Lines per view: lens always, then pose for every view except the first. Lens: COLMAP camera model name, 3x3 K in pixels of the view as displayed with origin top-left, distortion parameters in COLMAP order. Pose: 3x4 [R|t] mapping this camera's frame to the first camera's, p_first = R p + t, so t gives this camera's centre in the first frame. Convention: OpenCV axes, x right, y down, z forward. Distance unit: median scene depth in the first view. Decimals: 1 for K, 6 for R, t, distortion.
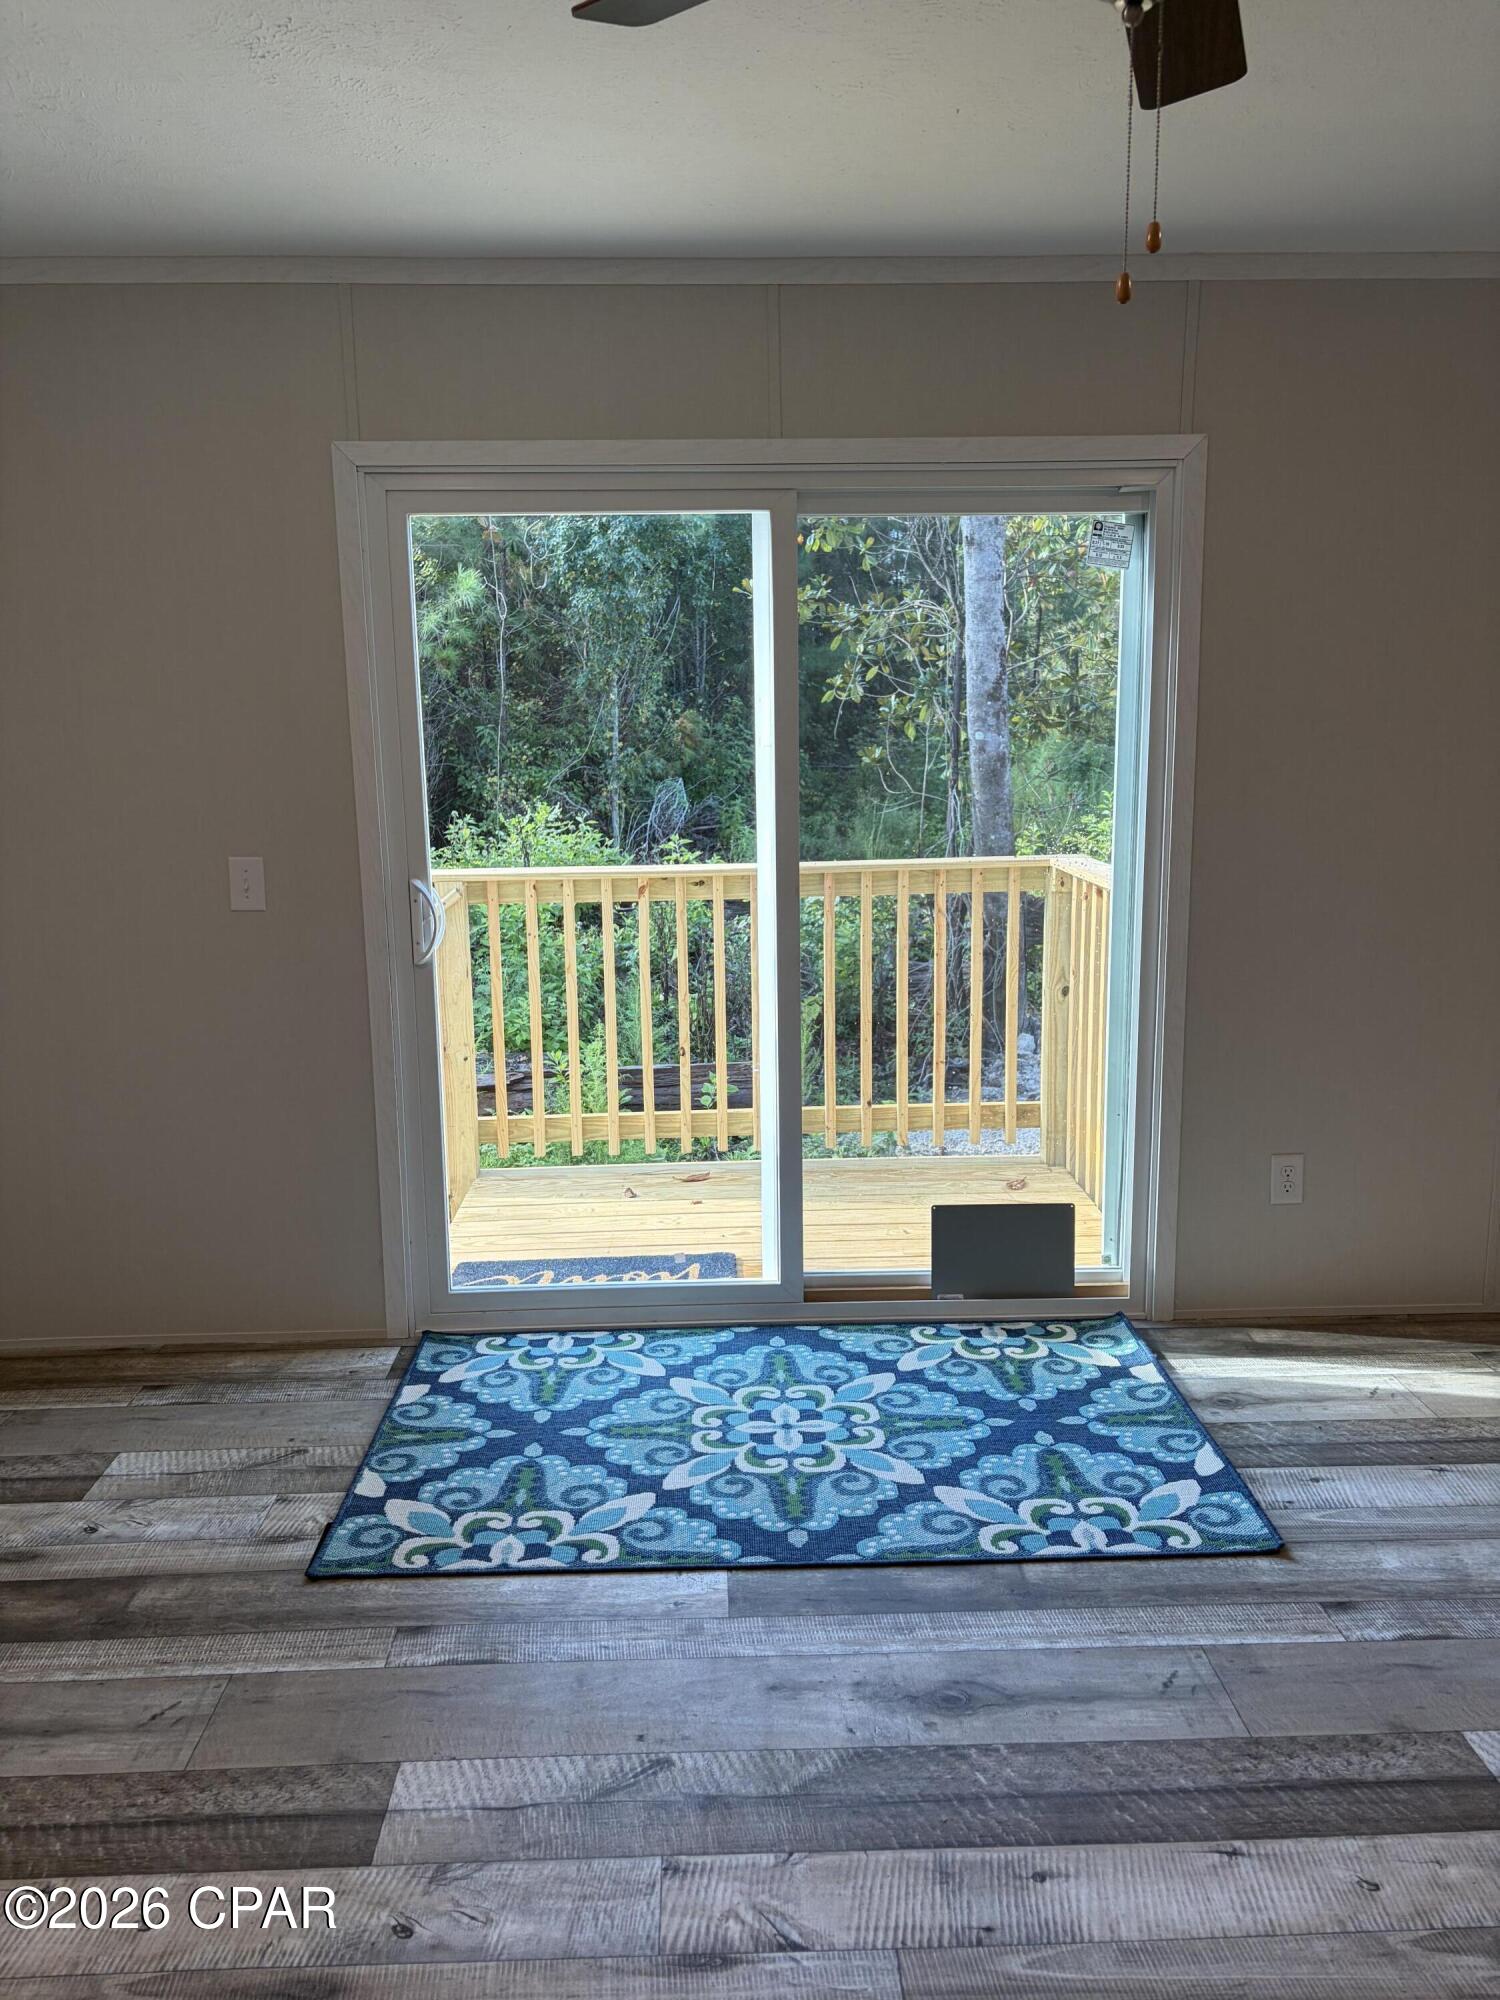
lens RADIAL K [[1508.6, 0, 750.0], [0, 1508.6, 1000.0], [0, 0, 1]] dist [0.055207, -0.062481]
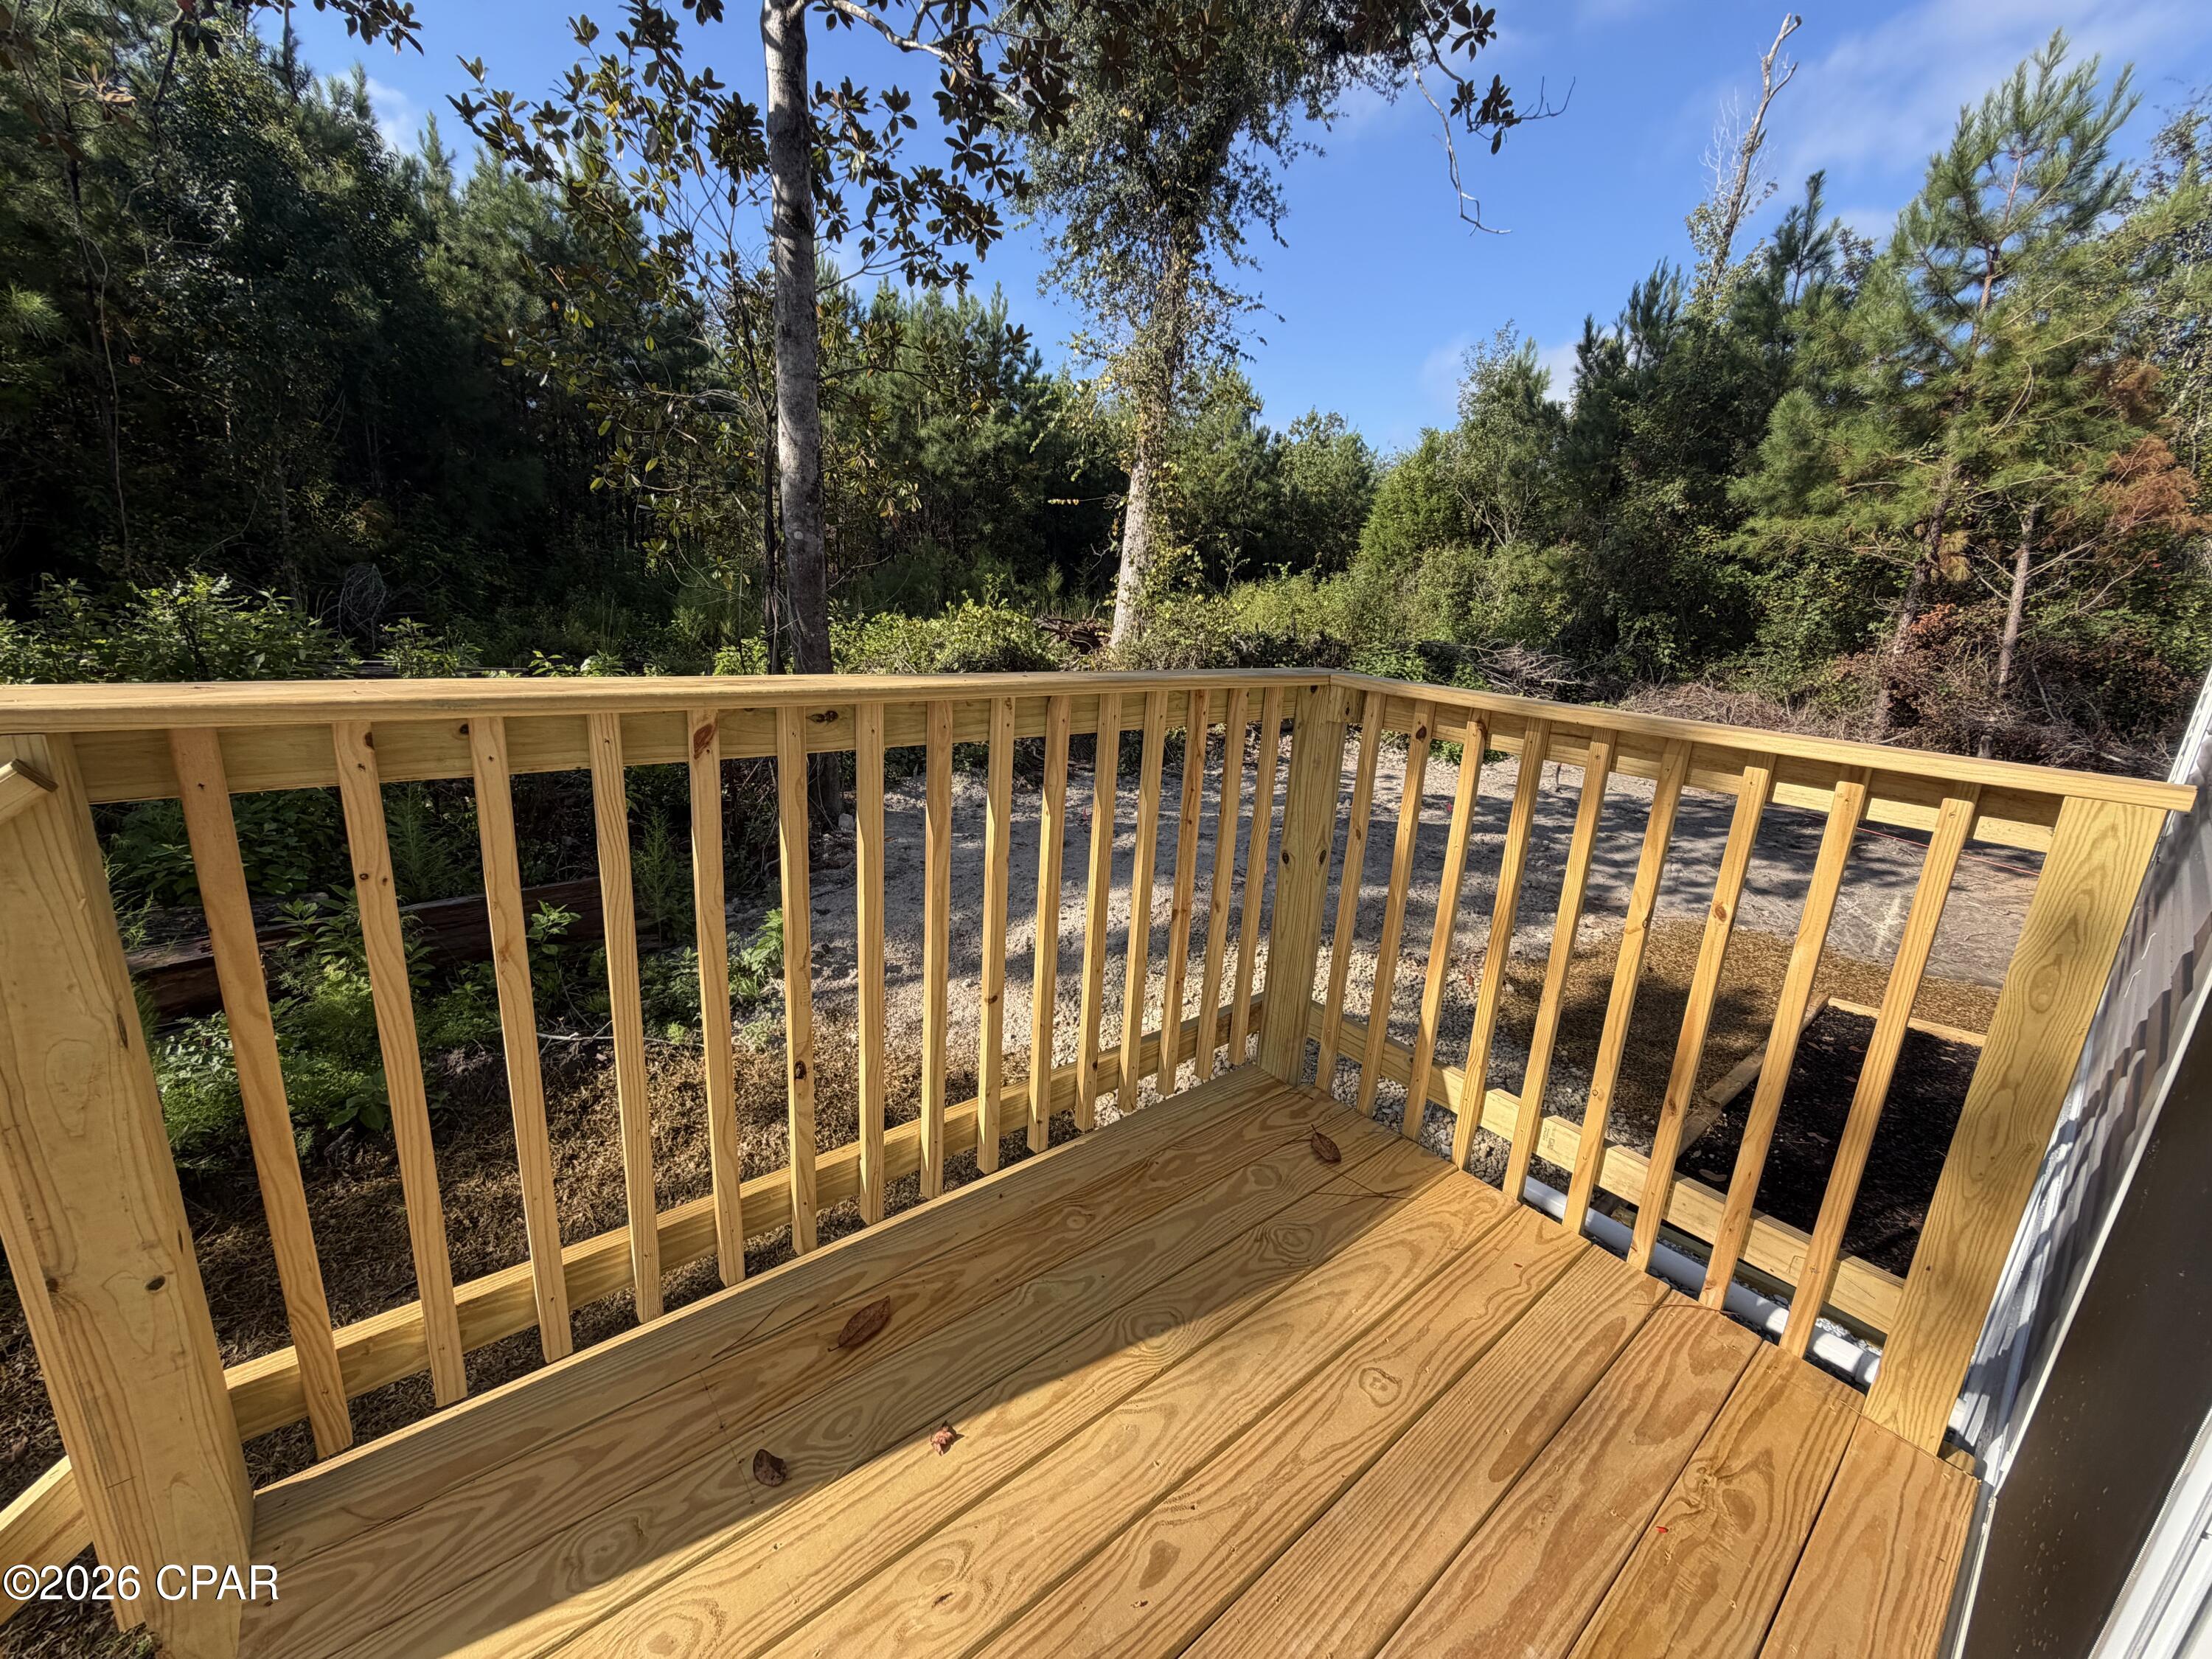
lens RADIAL K [[882.8, 0, 1101.8], [0, 882.8, 826.0], [0, 0, 1]] dist [0.001465, 0.000170]
pose [[0.789751, -0.092167, 0.606464, -0.054441], [0.030580, 0.993334, 0.111139, -0.029246], [-0.612664, -0.069227, 0.787305, 0.299006]]
